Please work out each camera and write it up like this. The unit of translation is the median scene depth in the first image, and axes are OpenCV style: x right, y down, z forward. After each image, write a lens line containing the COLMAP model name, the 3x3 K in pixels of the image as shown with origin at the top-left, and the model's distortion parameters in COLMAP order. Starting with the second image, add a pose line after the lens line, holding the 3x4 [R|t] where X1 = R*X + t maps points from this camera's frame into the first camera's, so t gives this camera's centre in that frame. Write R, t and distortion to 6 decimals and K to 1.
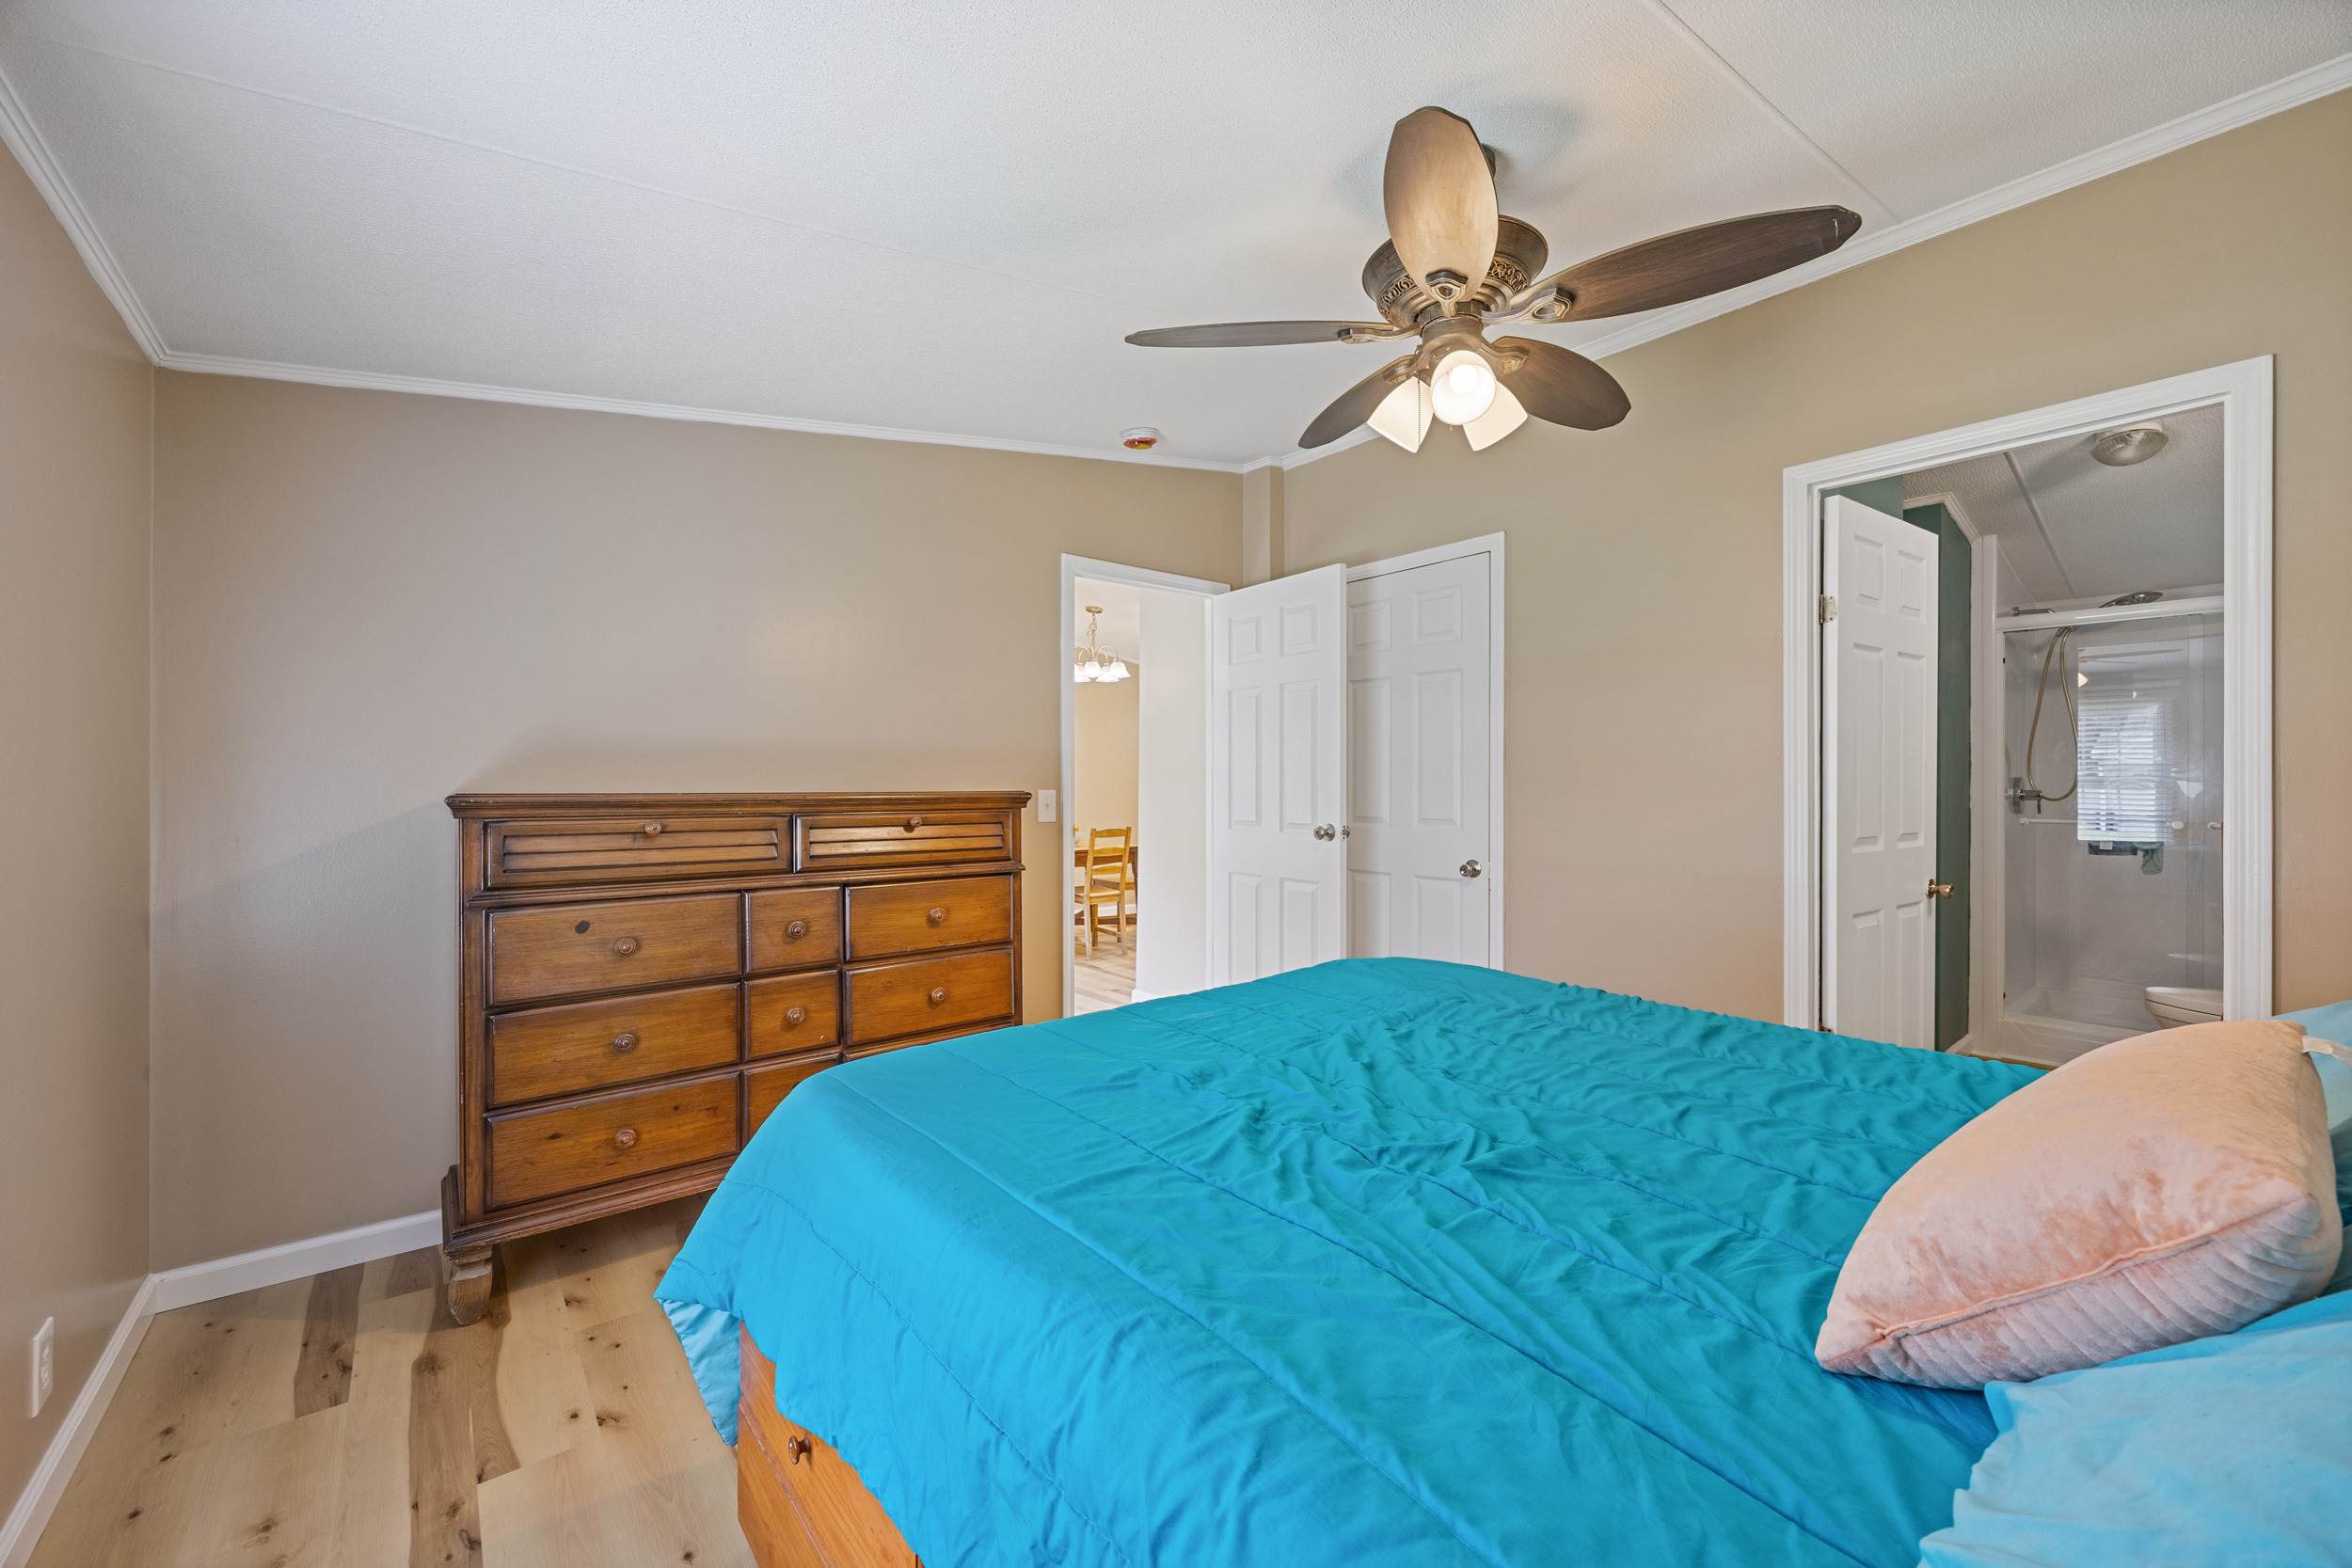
lens RADIAL K [[906.5, 0, 1183.1], [0, 906.5, 791.0], [0, 0, 1]] dist [-0.006000, 0.000260]
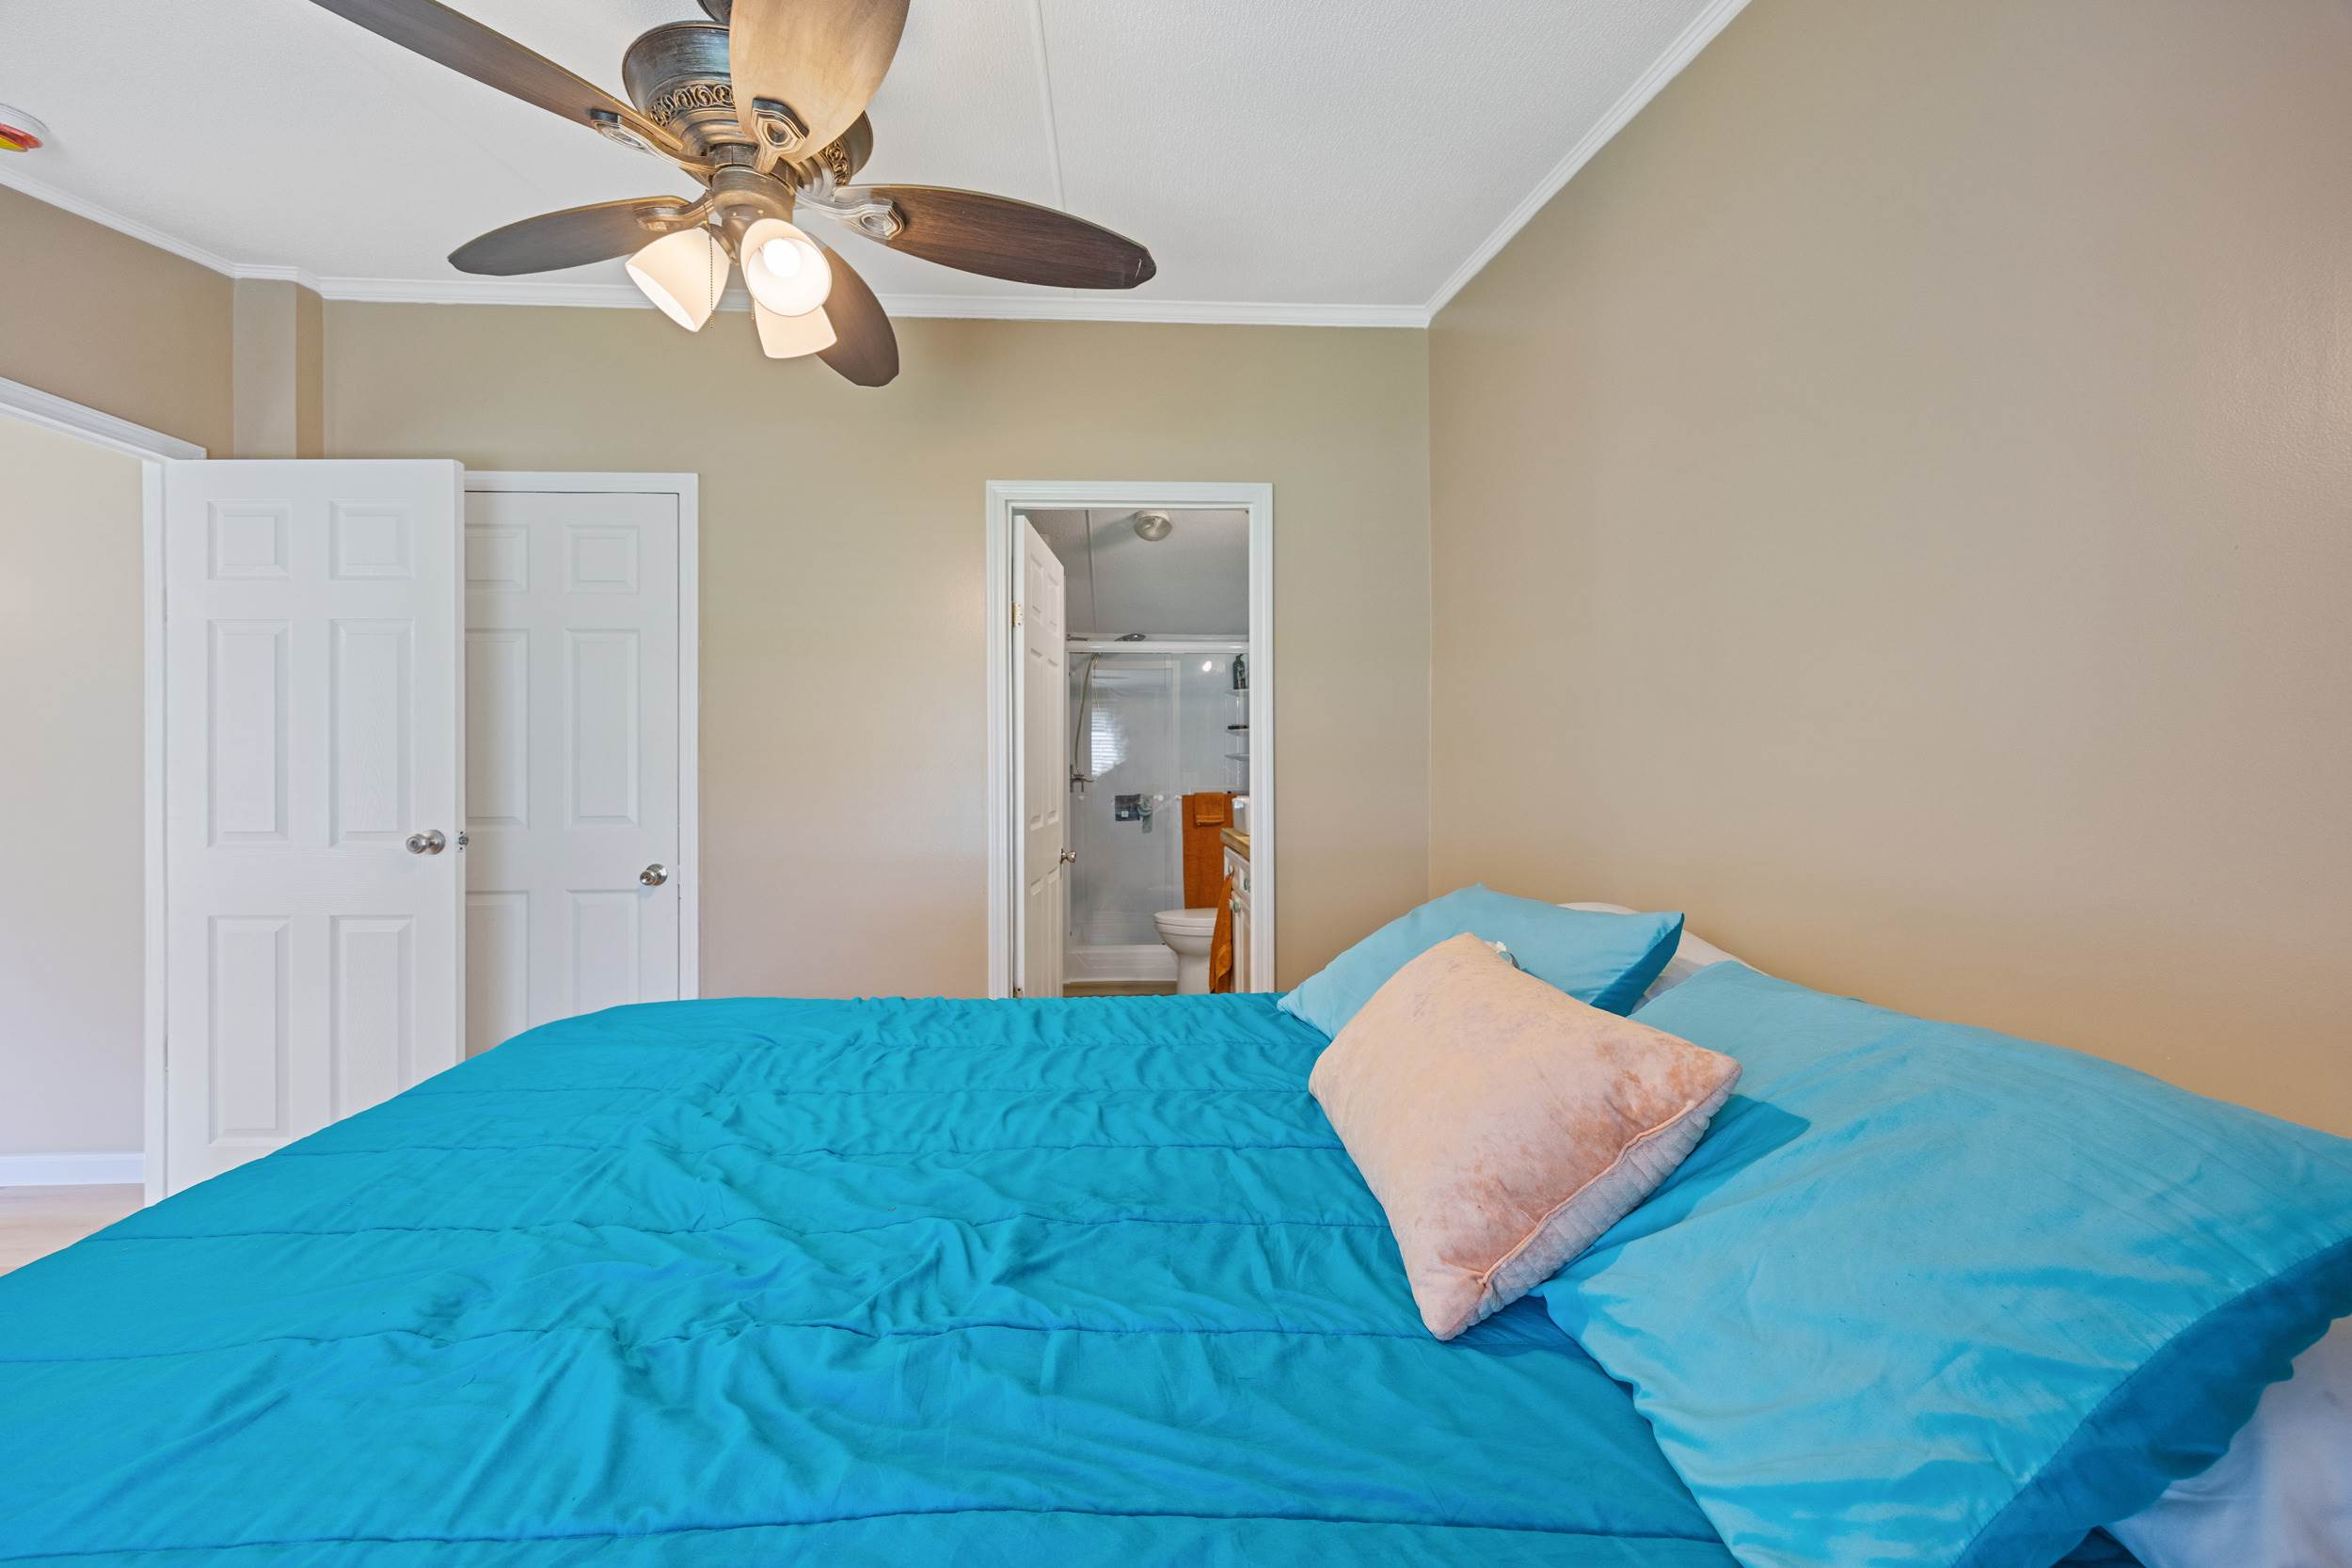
lens RADIAL K [[912.9, 0, 1178.0], [0, 912.9, 768.7], [0, 0, 1]] dist [-0.002211, 0.000329]
pose [[0.595254, -0.002042, 0.803535, -0.123636], [0.009752, 0.999941, -0.004683, -0.003870], [-0.803479, 0.010624, 0.595239, 0.251394]]
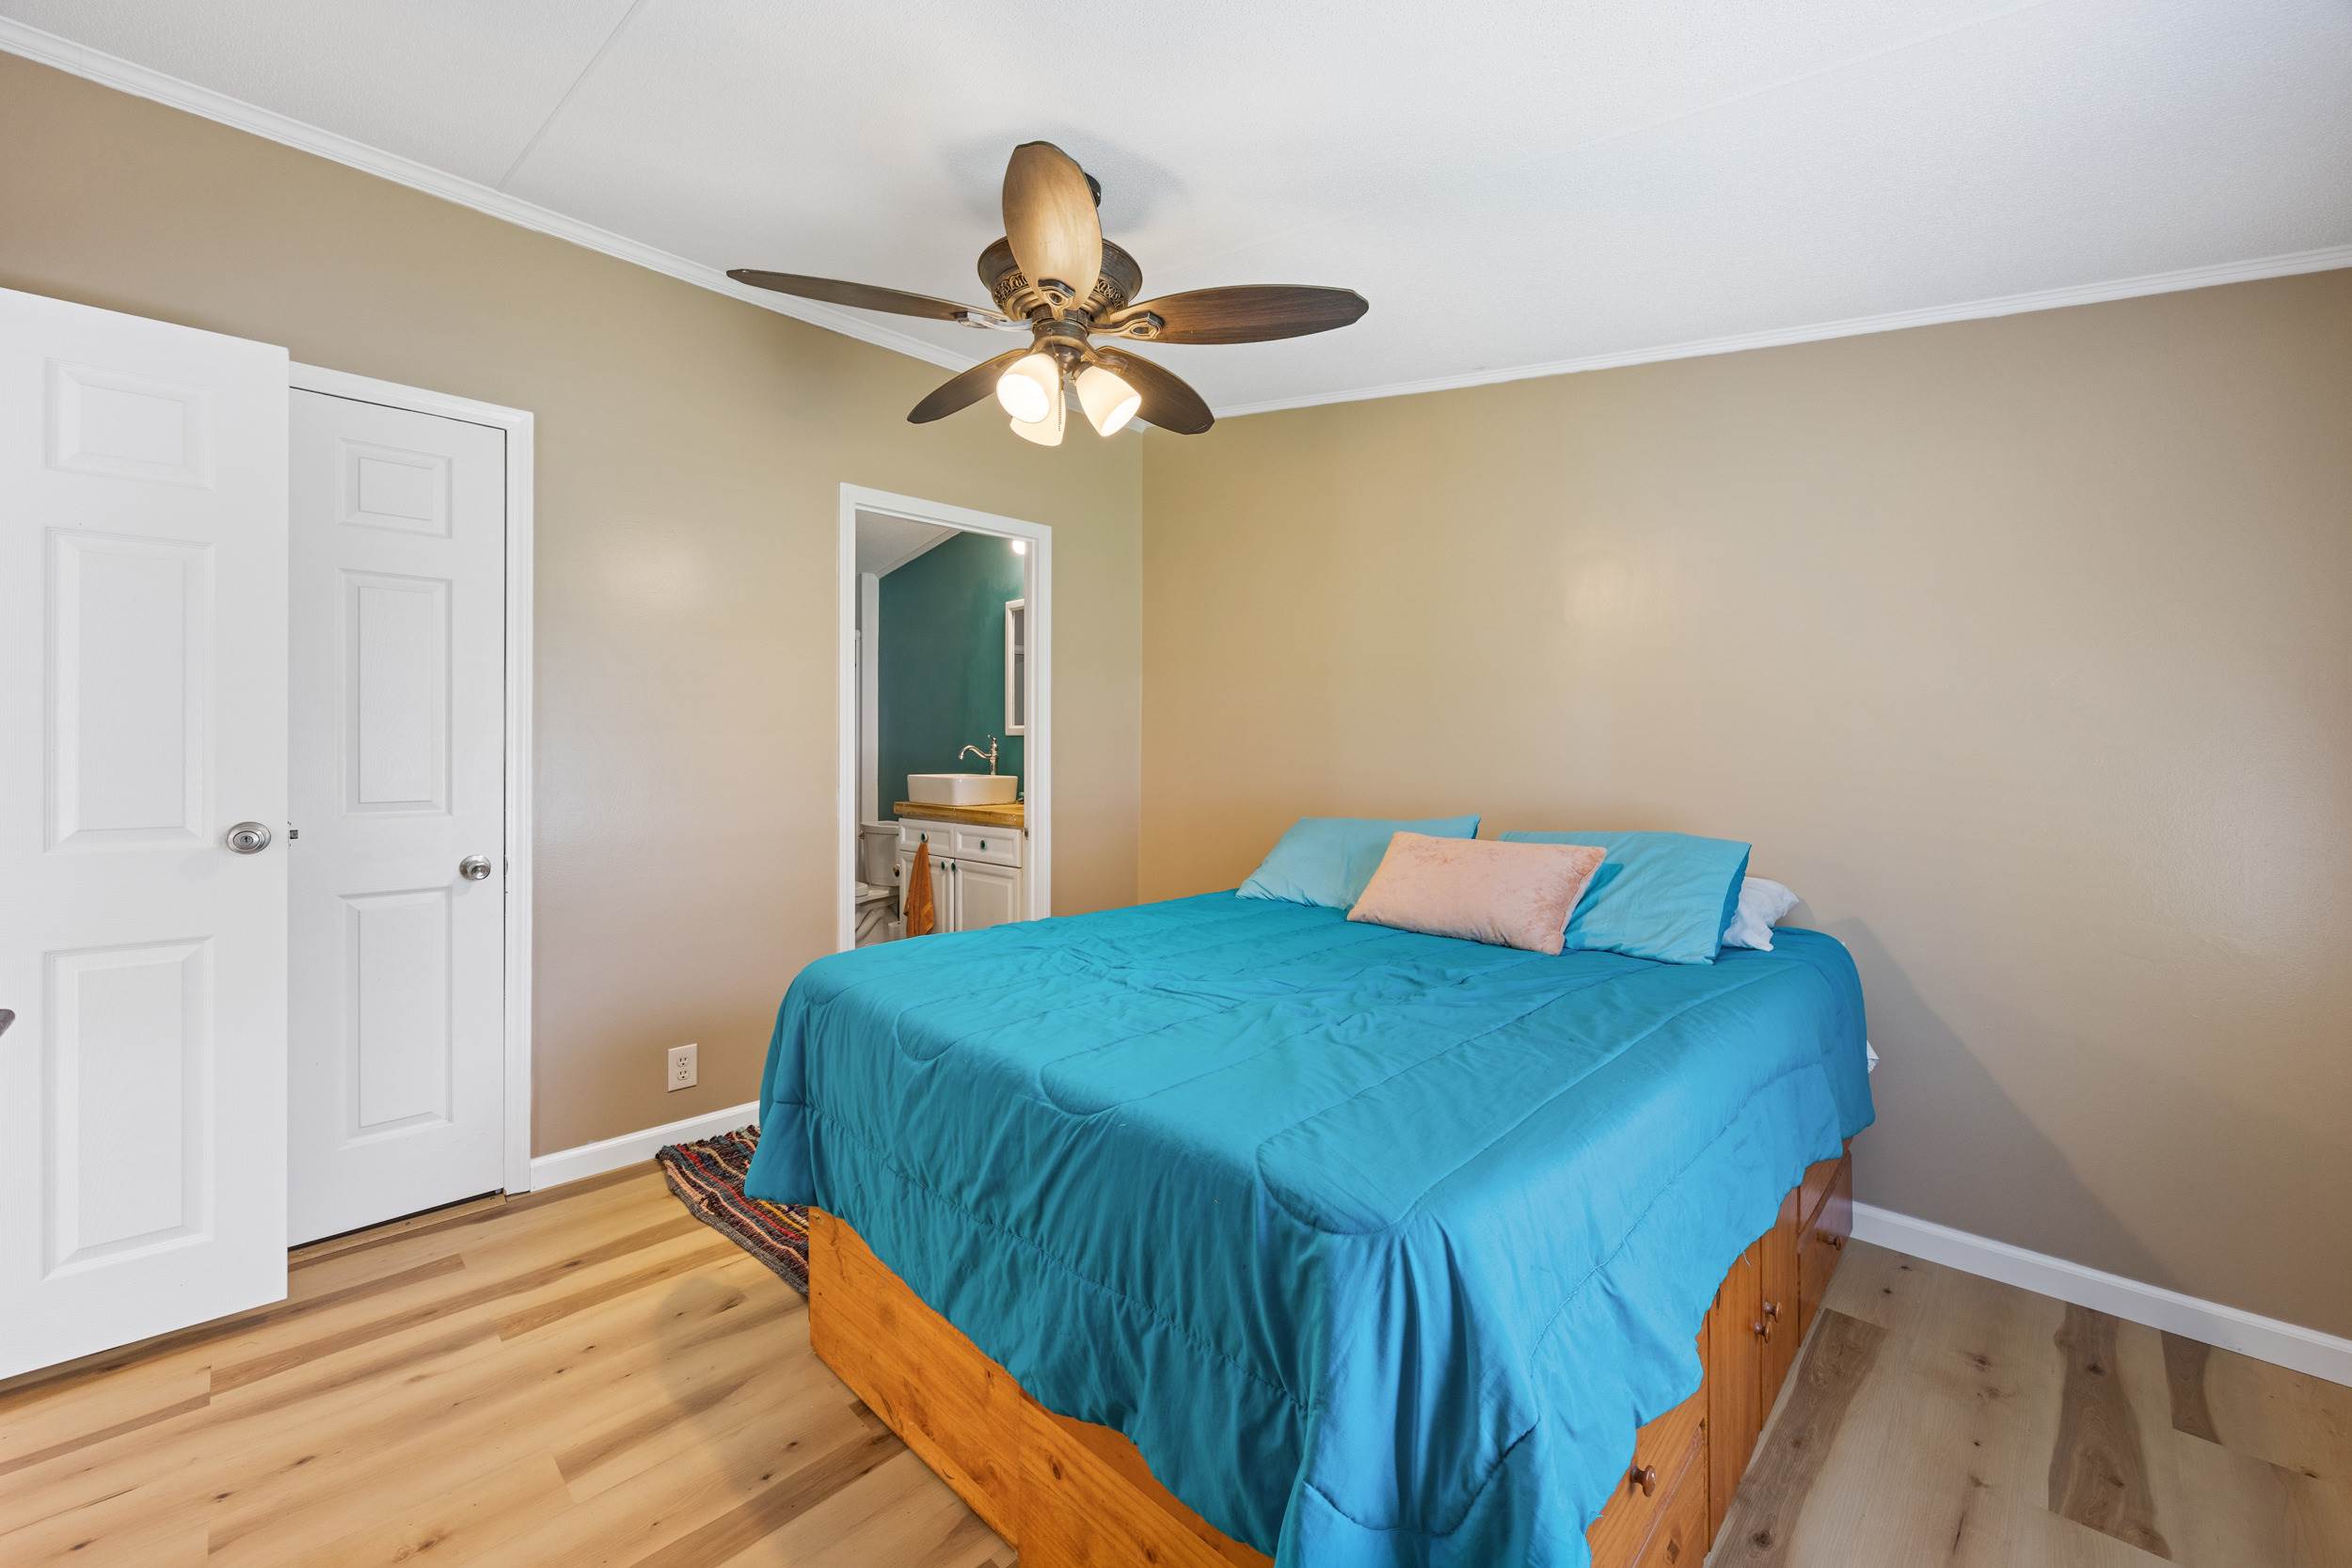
lens RADIAL K [[925.9, 0, 1189.1], [0, 925.9, 755.7], [0, 0, 1]] dist [-0.000578, 0.000054]
pose [[-0.118275, -0.011697, 0.992912, -0.997786], [-0.005377, 0.999924, 0.011139, -0.027823], [-0.992966, -0.004022, -0.118329, 1.126435]]
